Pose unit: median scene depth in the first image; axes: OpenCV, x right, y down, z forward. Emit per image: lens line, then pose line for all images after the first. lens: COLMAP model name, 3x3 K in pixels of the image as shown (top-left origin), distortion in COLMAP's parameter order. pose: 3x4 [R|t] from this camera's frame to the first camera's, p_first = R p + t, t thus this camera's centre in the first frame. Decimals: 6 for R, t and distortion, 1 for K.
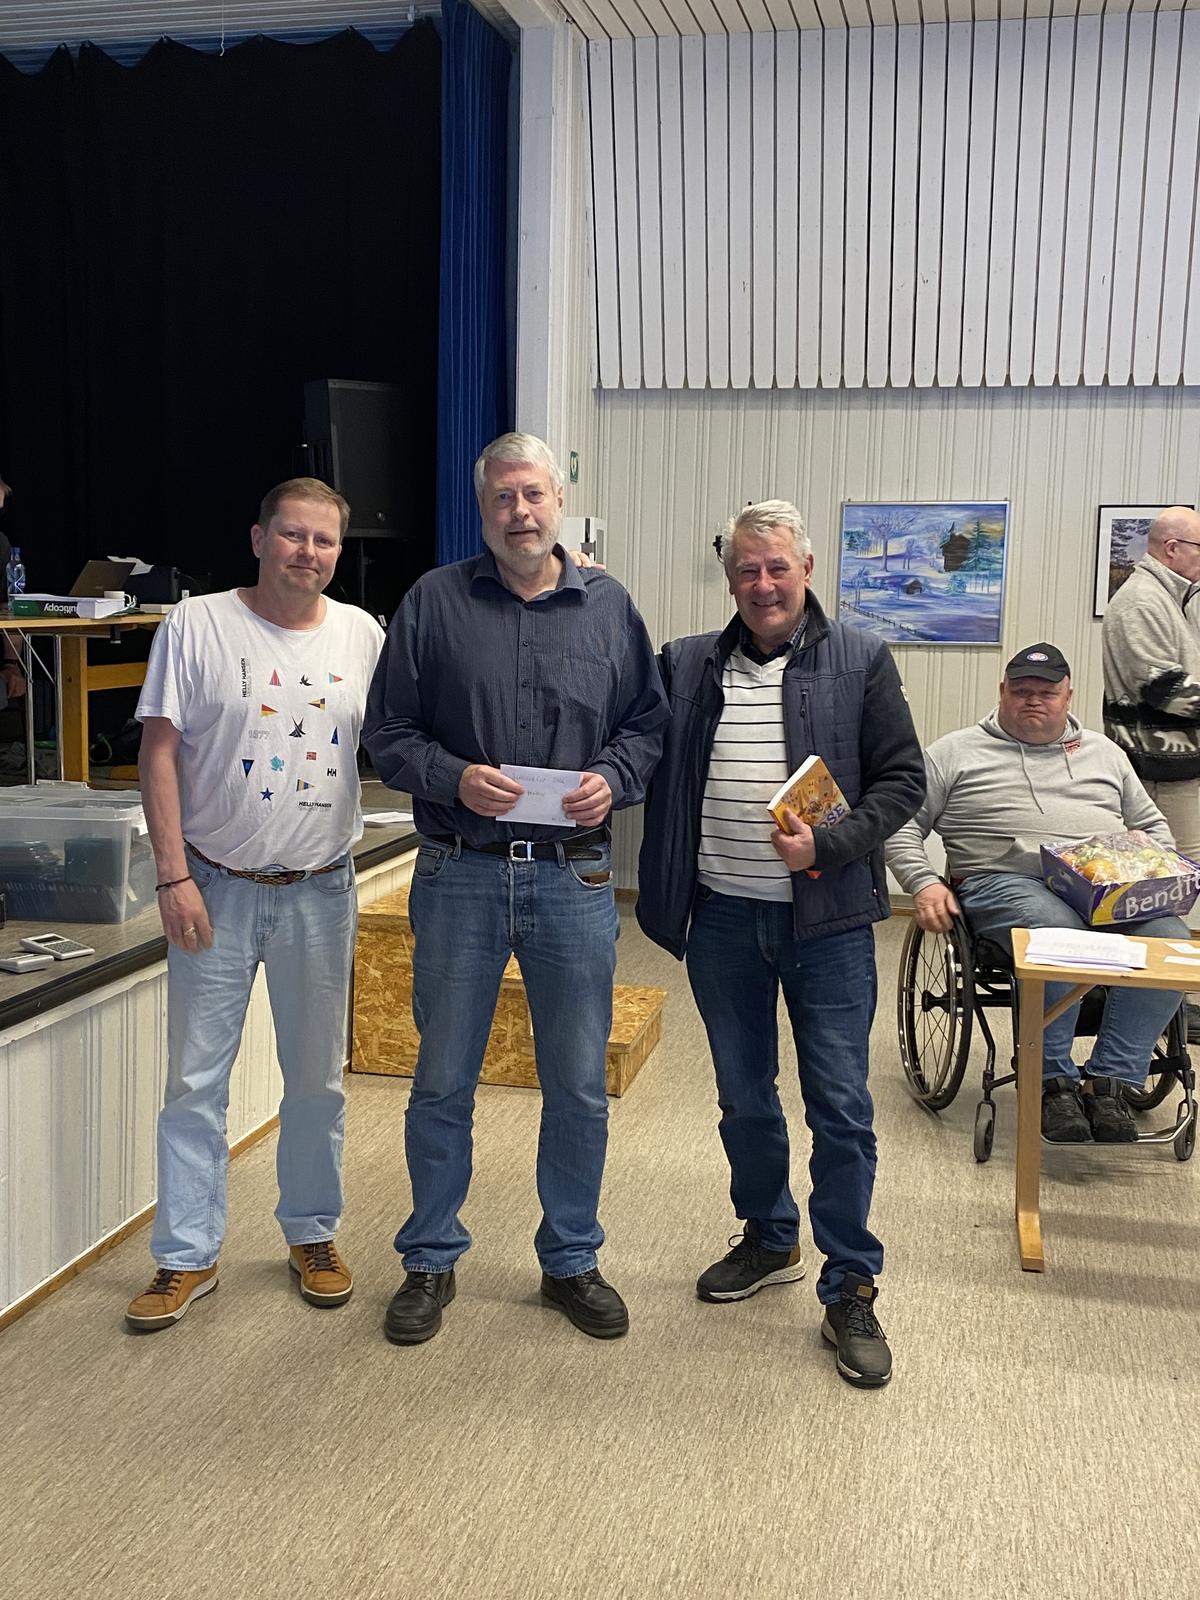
lens RADIAL K [[1682.8, 0, 569.6], [0, 1682.8, 795.2], [0, 0, 1]] dist [0.099235, -0.193807]
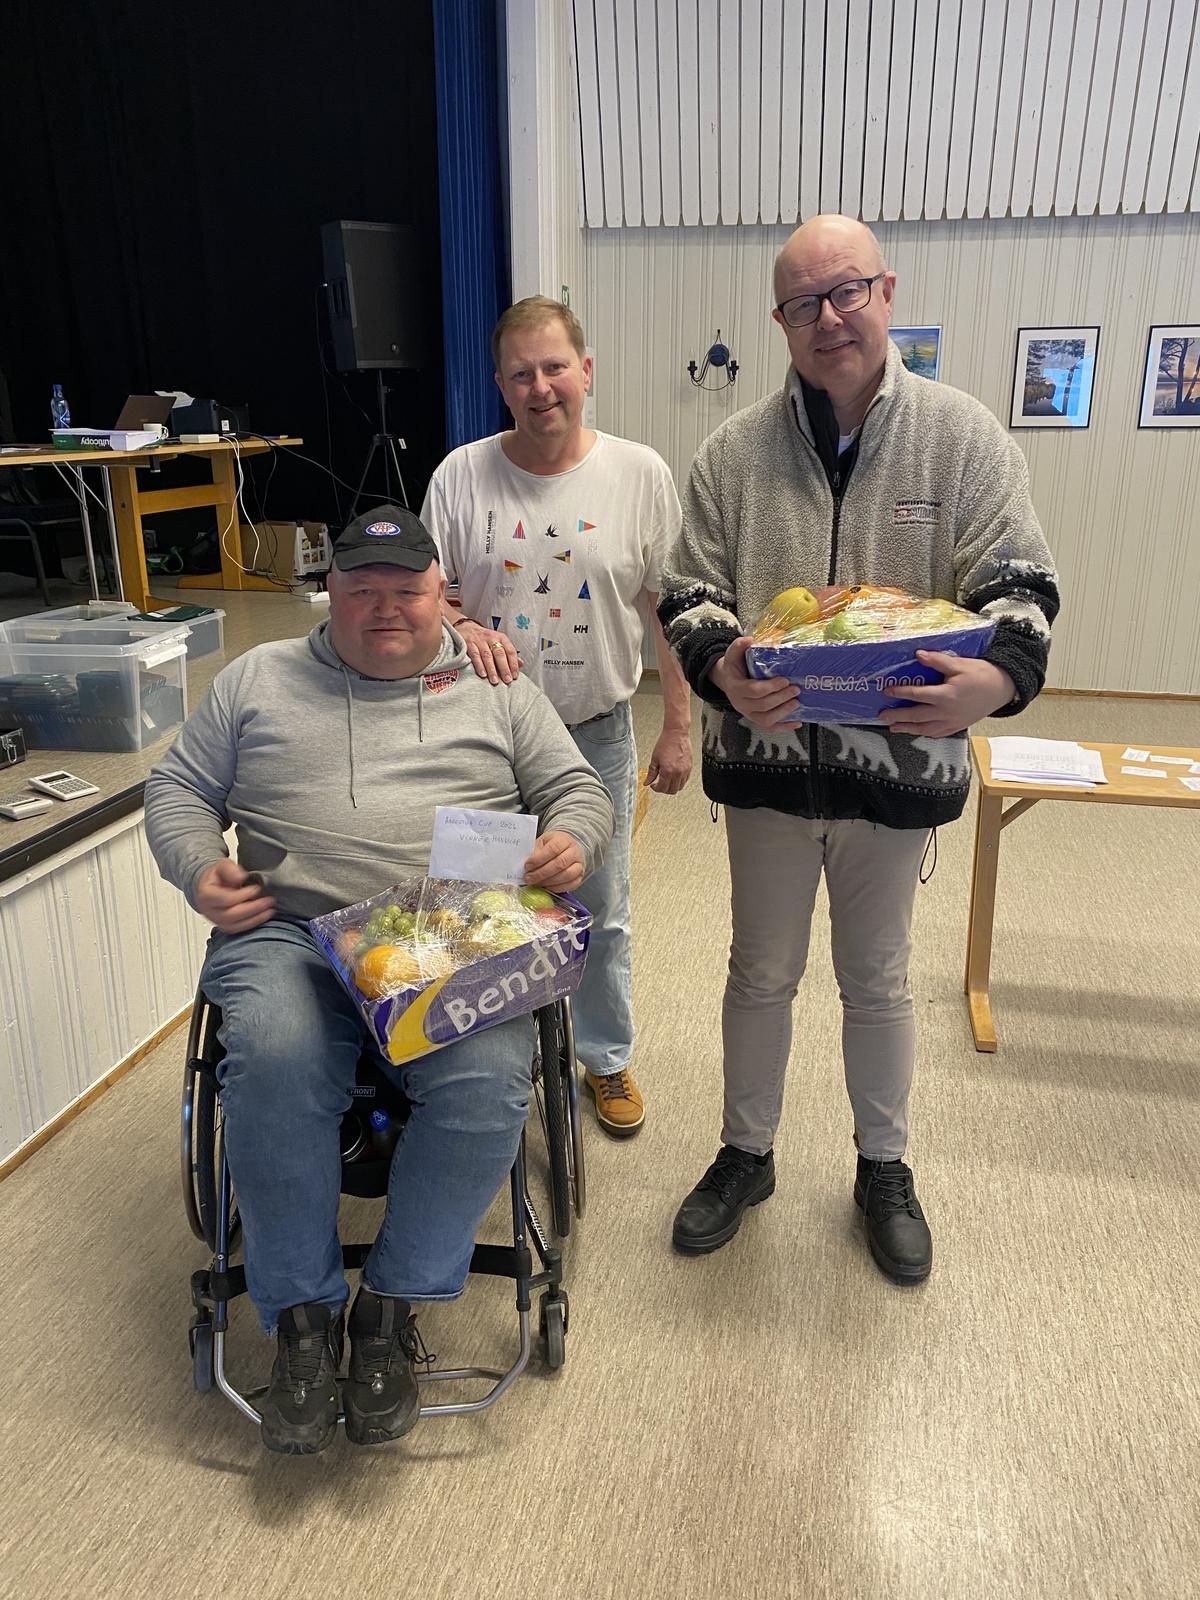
lens RADIAL K [[1165.7, 0, 597.4], [0, 1165.7, 782.0], [0, 0, 1]] dist [0.005061, -0.002286]
pose [[0.999686, -0.023615, 0.008413, 0.018753], [0.021620, 0.982028, 0.187495, -0.040630], [-0.012689, -0.187254, 0.982230, 0.303866]]
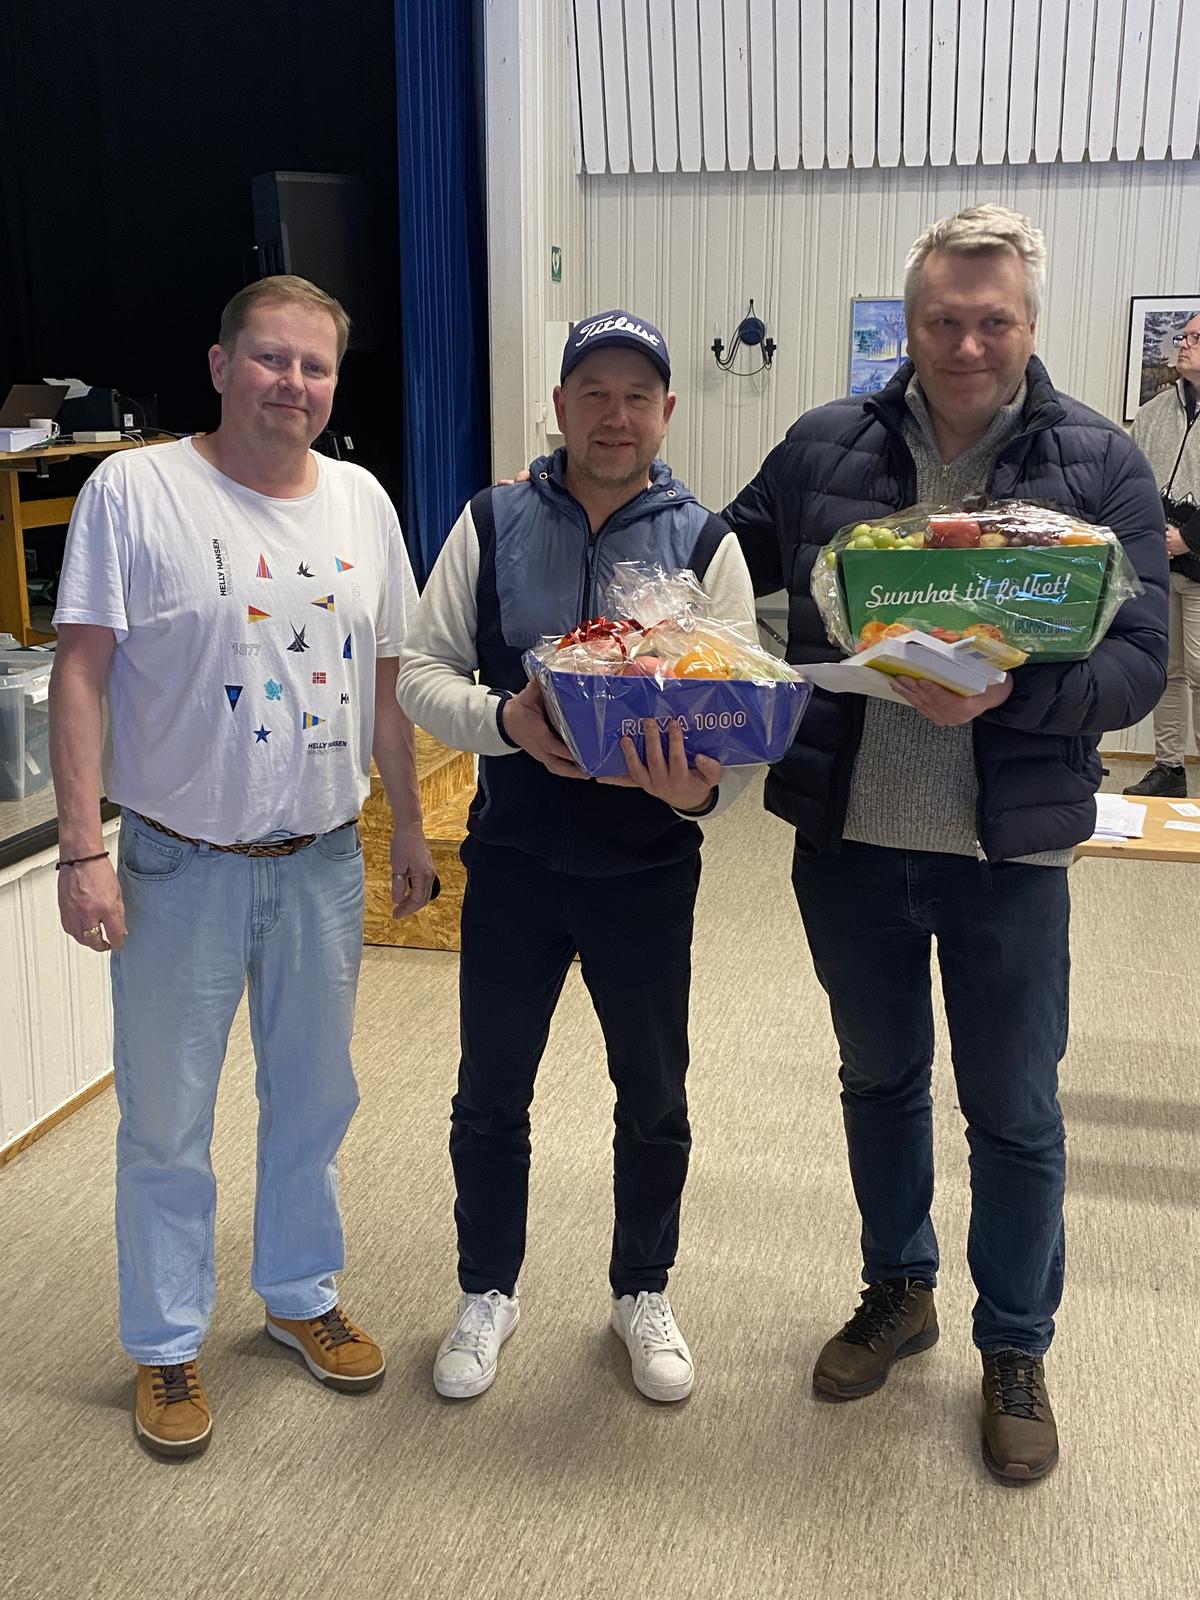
lens RADIAL K [[1668.9, 0, 598.6], [0, 1668.9, 818.2], [0, 0, 1]] dist [0.063217, -0.146623]
pose [[0.999701, -0.016654, -0.017924, 0.068975], [0.018844, 0.991347, 0.129908, -0.029096], [0.015605, -0.130207, 0.991364, 0.120748]]
